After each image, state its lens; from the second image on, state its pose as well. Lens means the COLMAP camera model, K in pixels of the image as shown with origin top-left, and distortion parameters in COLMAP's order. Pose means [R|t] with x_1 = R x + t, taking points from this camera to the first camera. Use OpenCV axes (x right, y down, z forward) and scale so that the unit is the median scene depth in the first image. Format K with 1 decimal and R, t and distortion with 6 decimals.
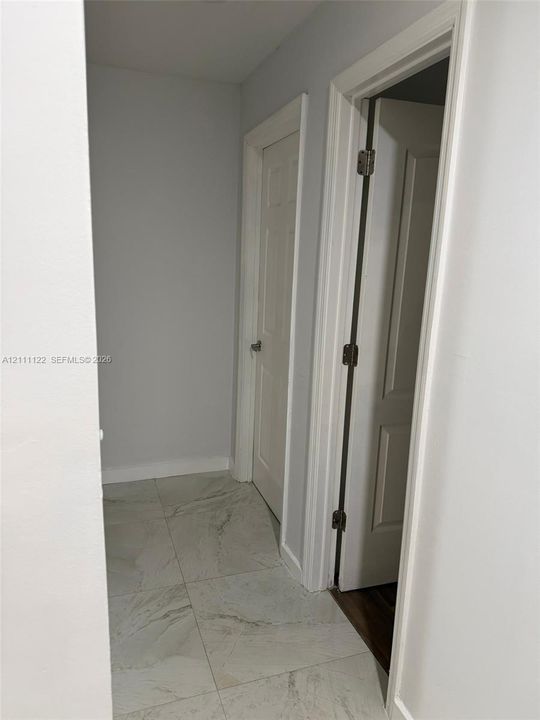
lens RADIAL K [[499.3, 0, 270.0], [0, 499.3, 360.0], [0, 0, 1]] dist [0.080809, -0.093863]
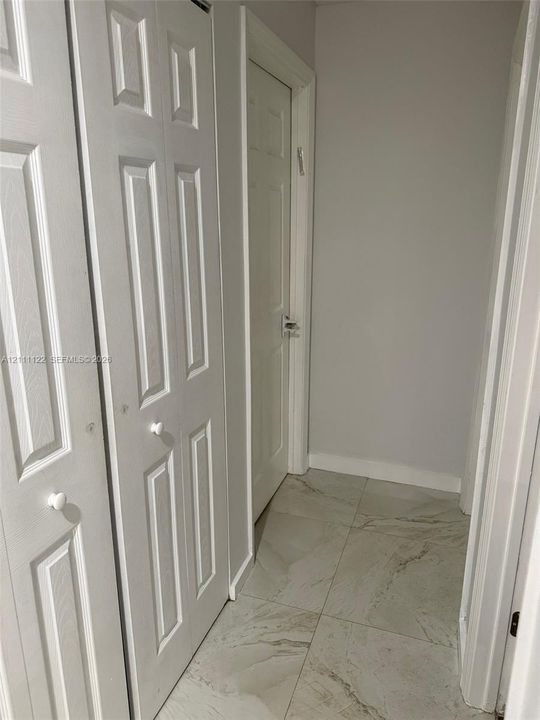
lens RADIAL K [[499.3, 0, 270.0], [0, 499.3, 360.0], [0, 0, 1]] dist [0.080809, -0.093863]
pose [[0.777505, 0.129256, -0.615450, 0.234937], [-0.097996, 0.991597, 0.084454, -0.049083], [0.621195, -0.005352, 0.783638, 0.273563]]
